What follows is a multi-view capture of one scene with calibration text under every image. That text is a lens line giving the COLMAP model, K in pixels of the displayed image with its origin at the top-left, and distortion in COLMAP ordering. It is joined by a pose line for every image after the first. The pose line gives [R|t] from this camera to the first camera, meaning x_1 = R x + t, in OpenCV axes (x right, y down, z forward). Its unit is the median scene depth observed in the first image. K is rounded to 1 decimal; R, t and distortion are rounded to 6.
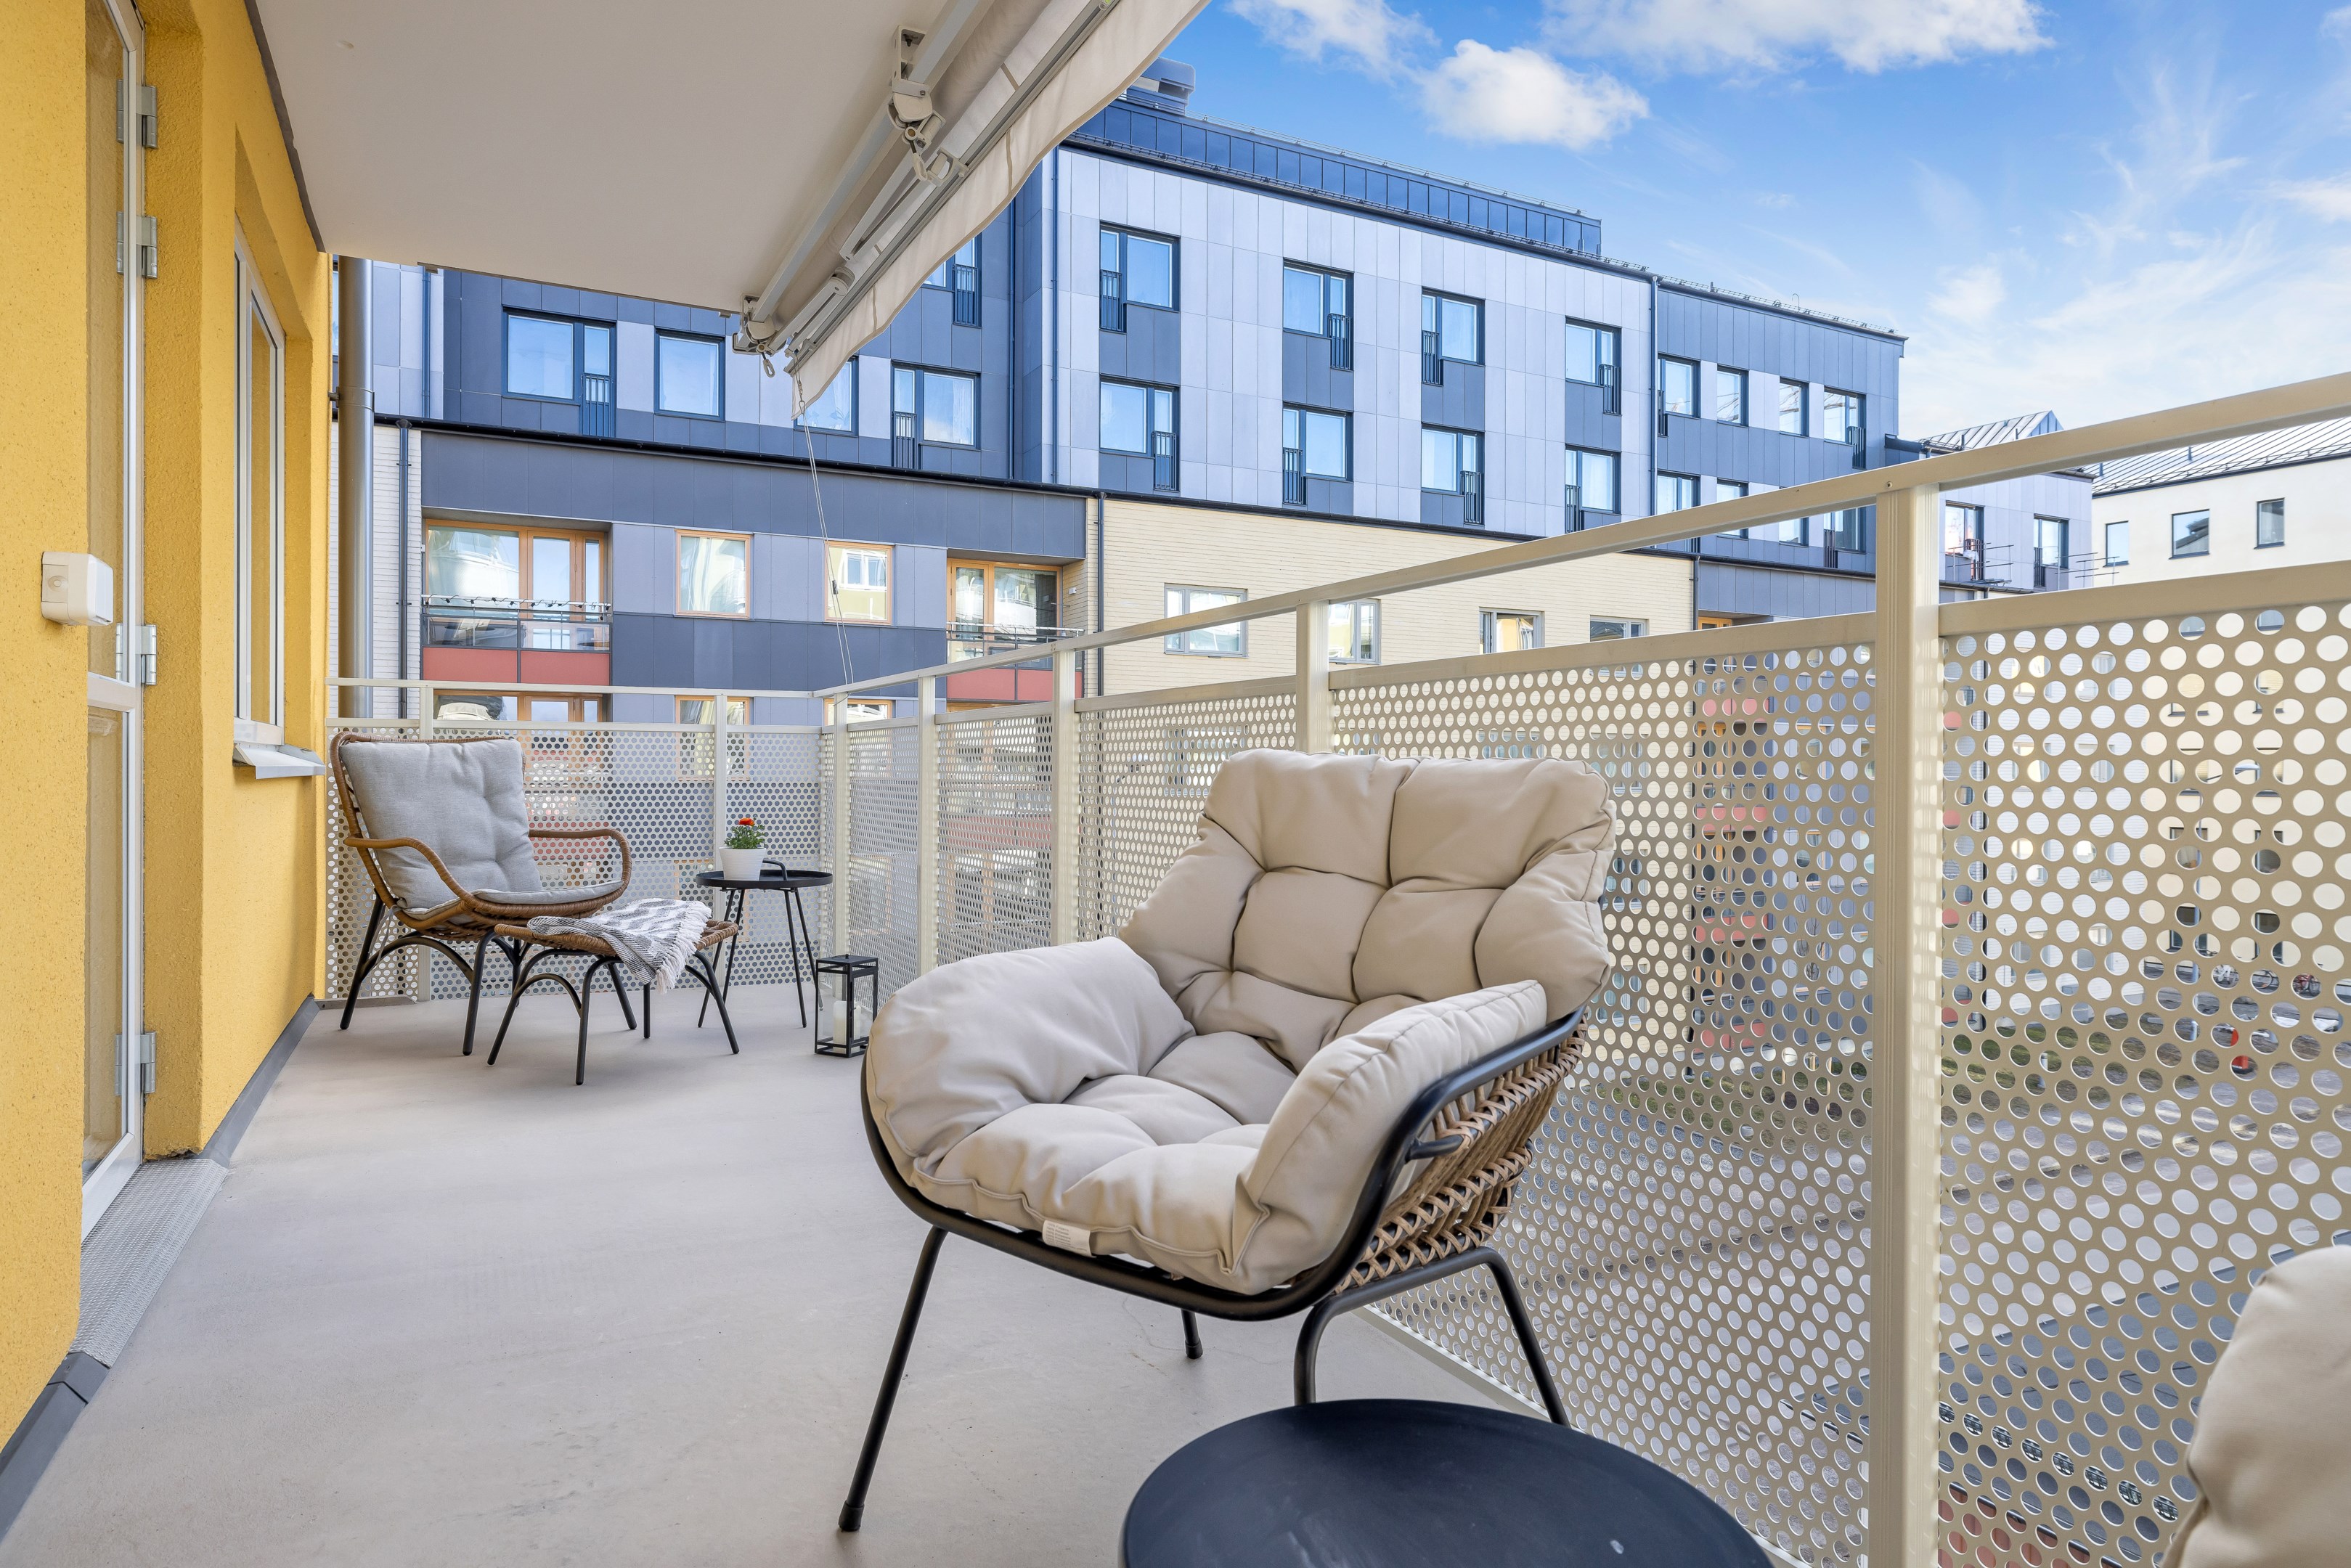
lens RADIAL K [[1366.2, 0, 1165.9], [0, 1366.2, 761.3], [0, 0, 1]] dist [0.001798, -0.000138]
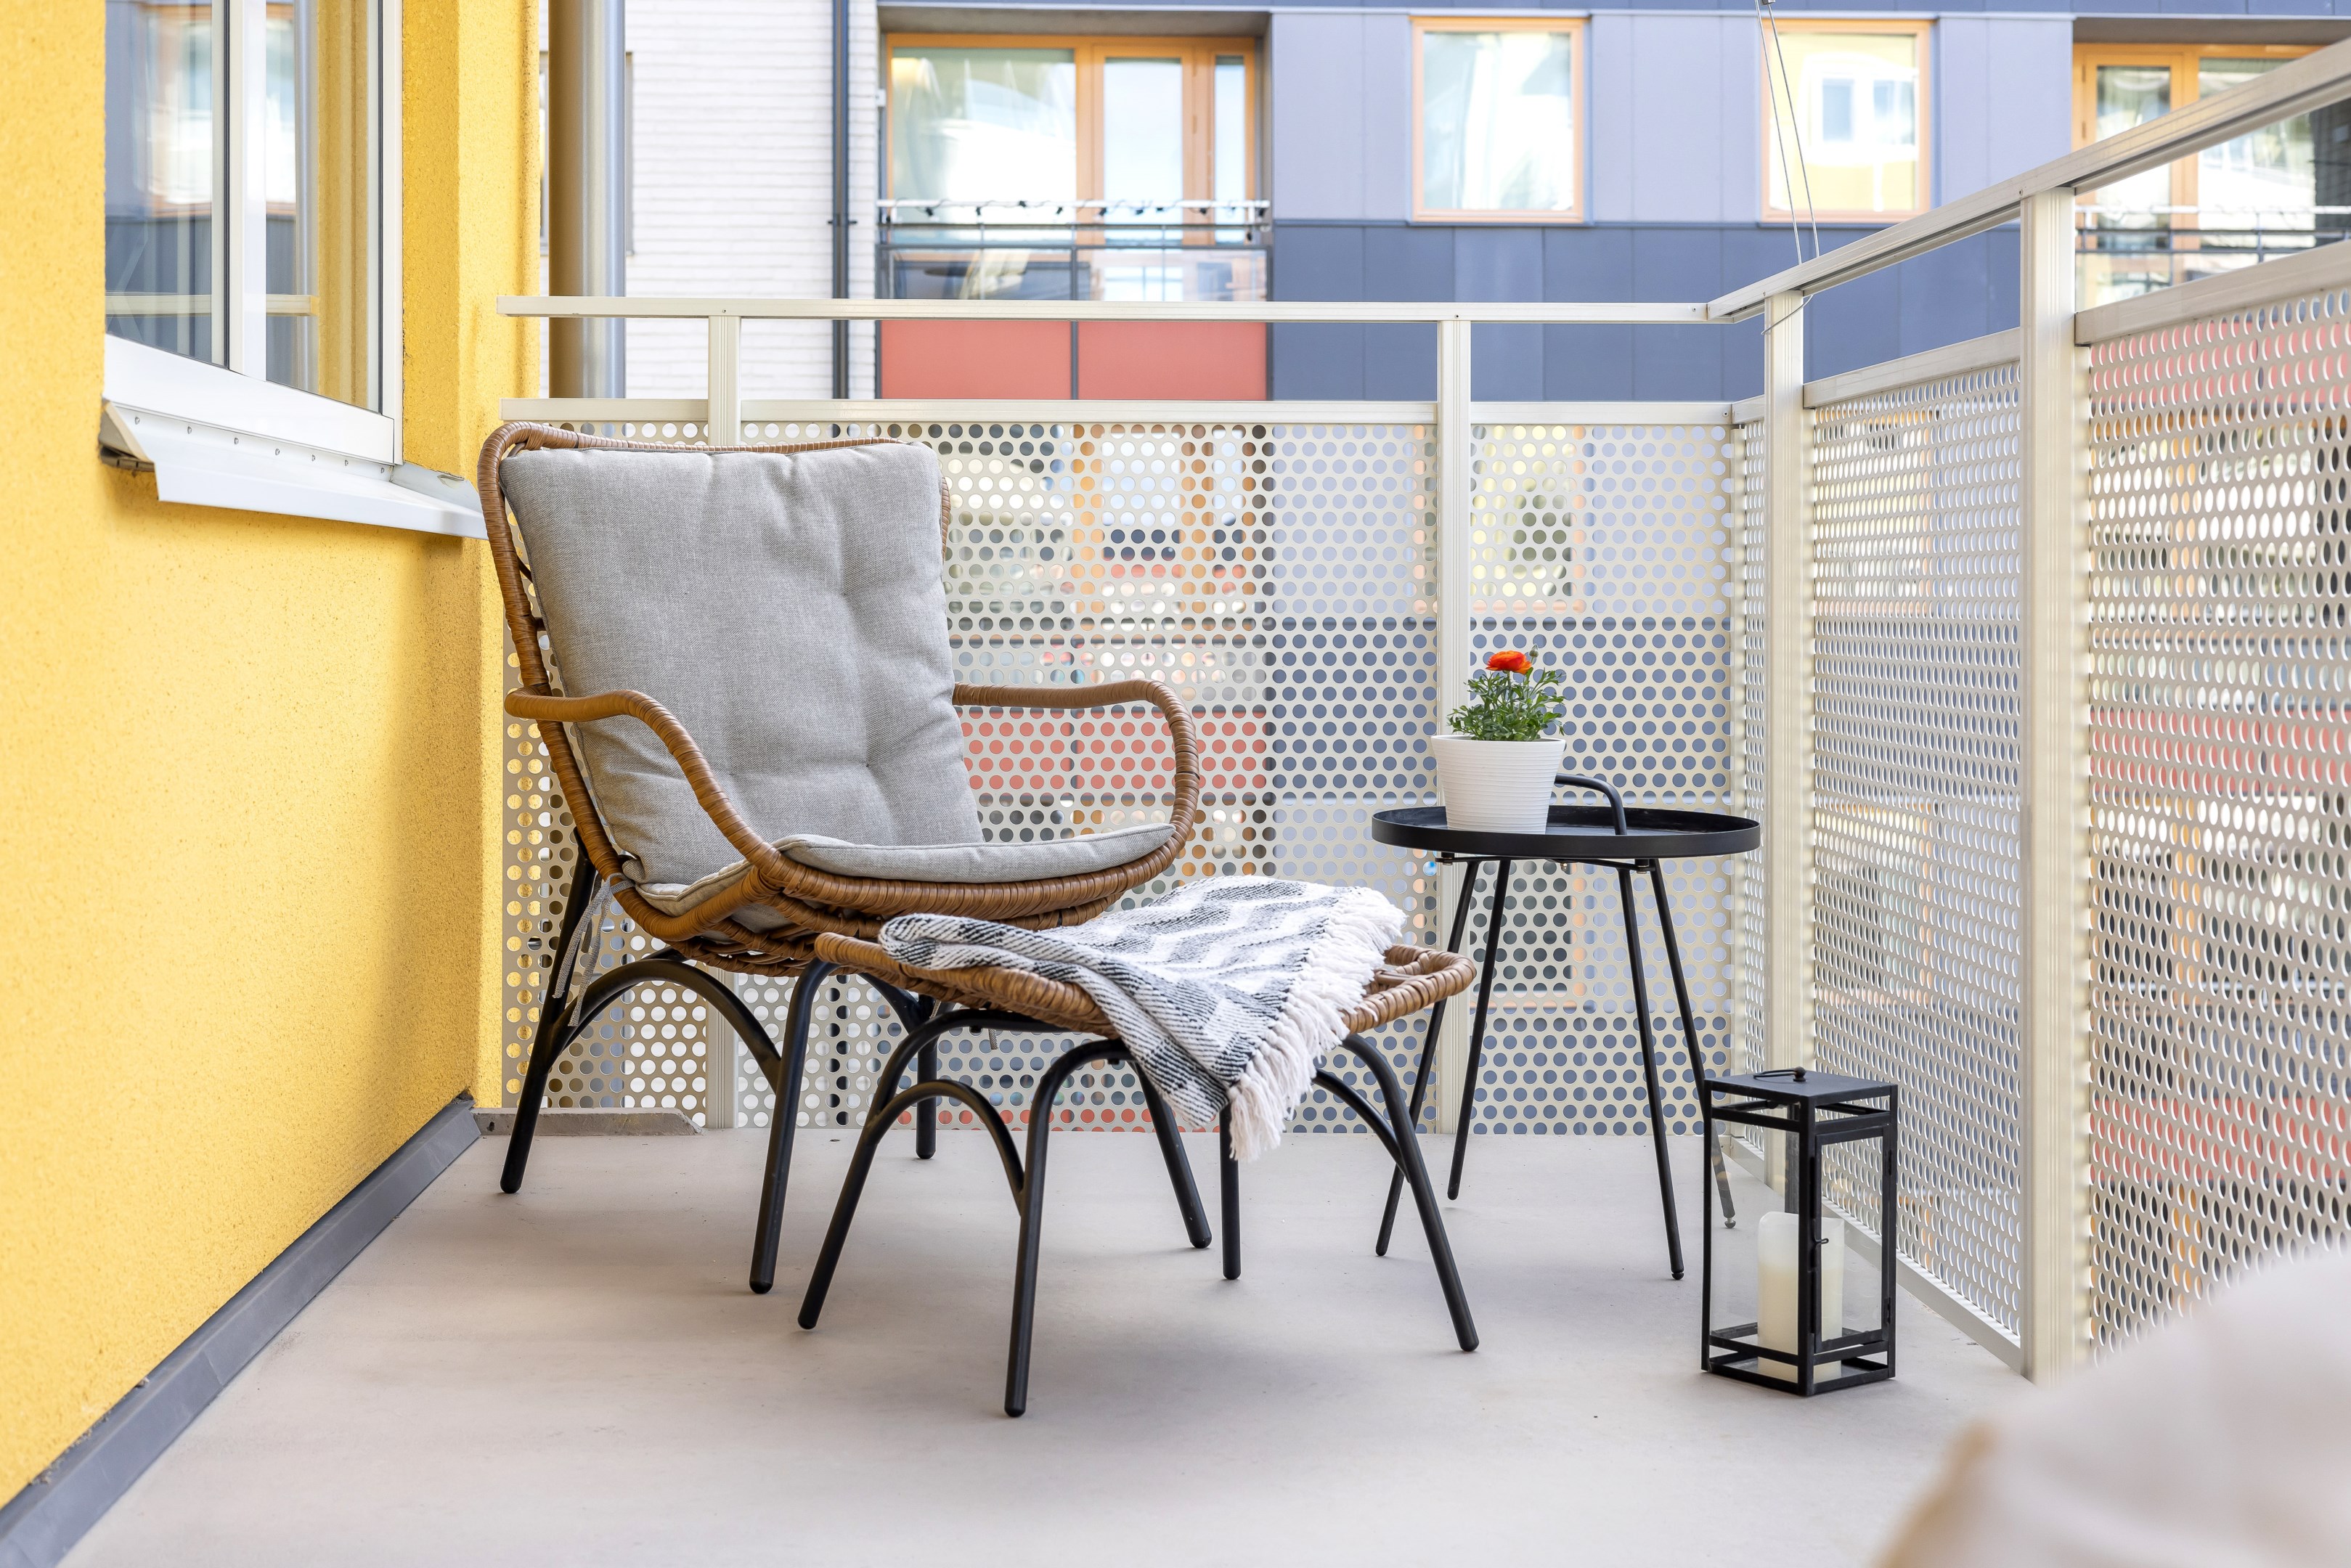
lens RADIAL K [[3348.1, 0, 1178.7], [0, 3348.1, 618.5], [0, 0, 1]] dist [-0.009623, 0.049085]
pose [[0.913457, -0.000878, -0.406934, -0.044132], [0.005583, 0.999931, 0.010375, 0.025077], [0.406897, -0.011749, 0.913399, 0.210554]]
